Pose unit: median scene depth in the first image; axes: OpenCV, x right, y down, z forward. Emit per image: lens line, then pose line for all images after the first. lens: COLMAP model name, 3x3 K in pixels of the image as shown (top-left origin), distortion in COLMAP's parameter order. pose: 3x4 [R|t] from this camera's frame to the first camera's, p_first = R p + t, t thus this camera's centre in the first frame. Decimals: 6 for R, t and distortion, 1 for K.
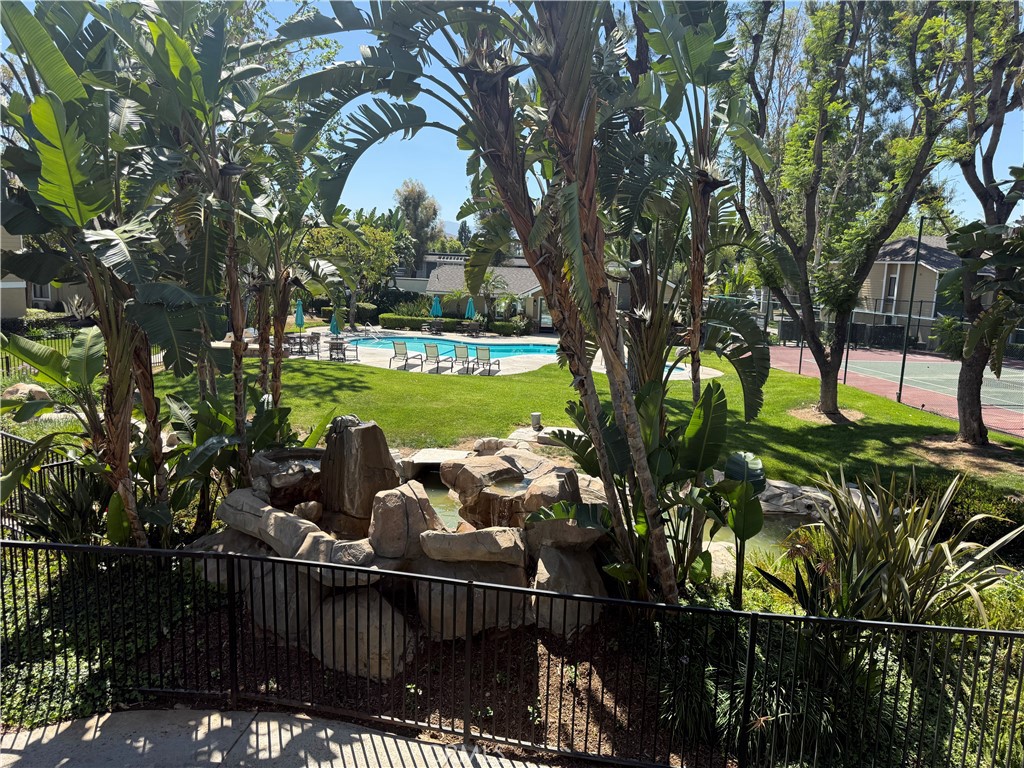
lens RADIAL K [[759.0, 0, 552.0], [0, 759.0, 381.6], [0, 0, 1]] dist [0.114105, -0.140283]
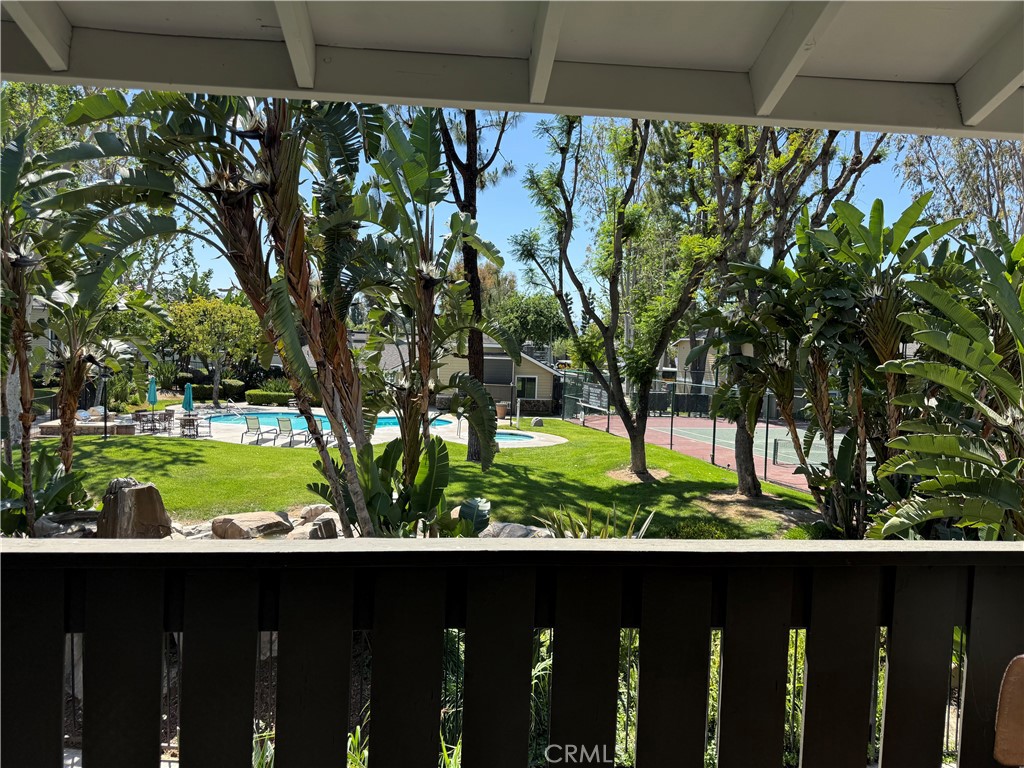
lens RADIAL K [[759.0, 0, 552.0], [0, 759.0, 381.6], [0, 0, 1]] dist [0.114105, -0.140283]
pose [[0.991939, -0.010100, 0.126312, 0.105502], [0.022390, 0.995105, -0.096258, 0.013714], [-0.124721, 0.098310, 0.987309, -0.103228]]
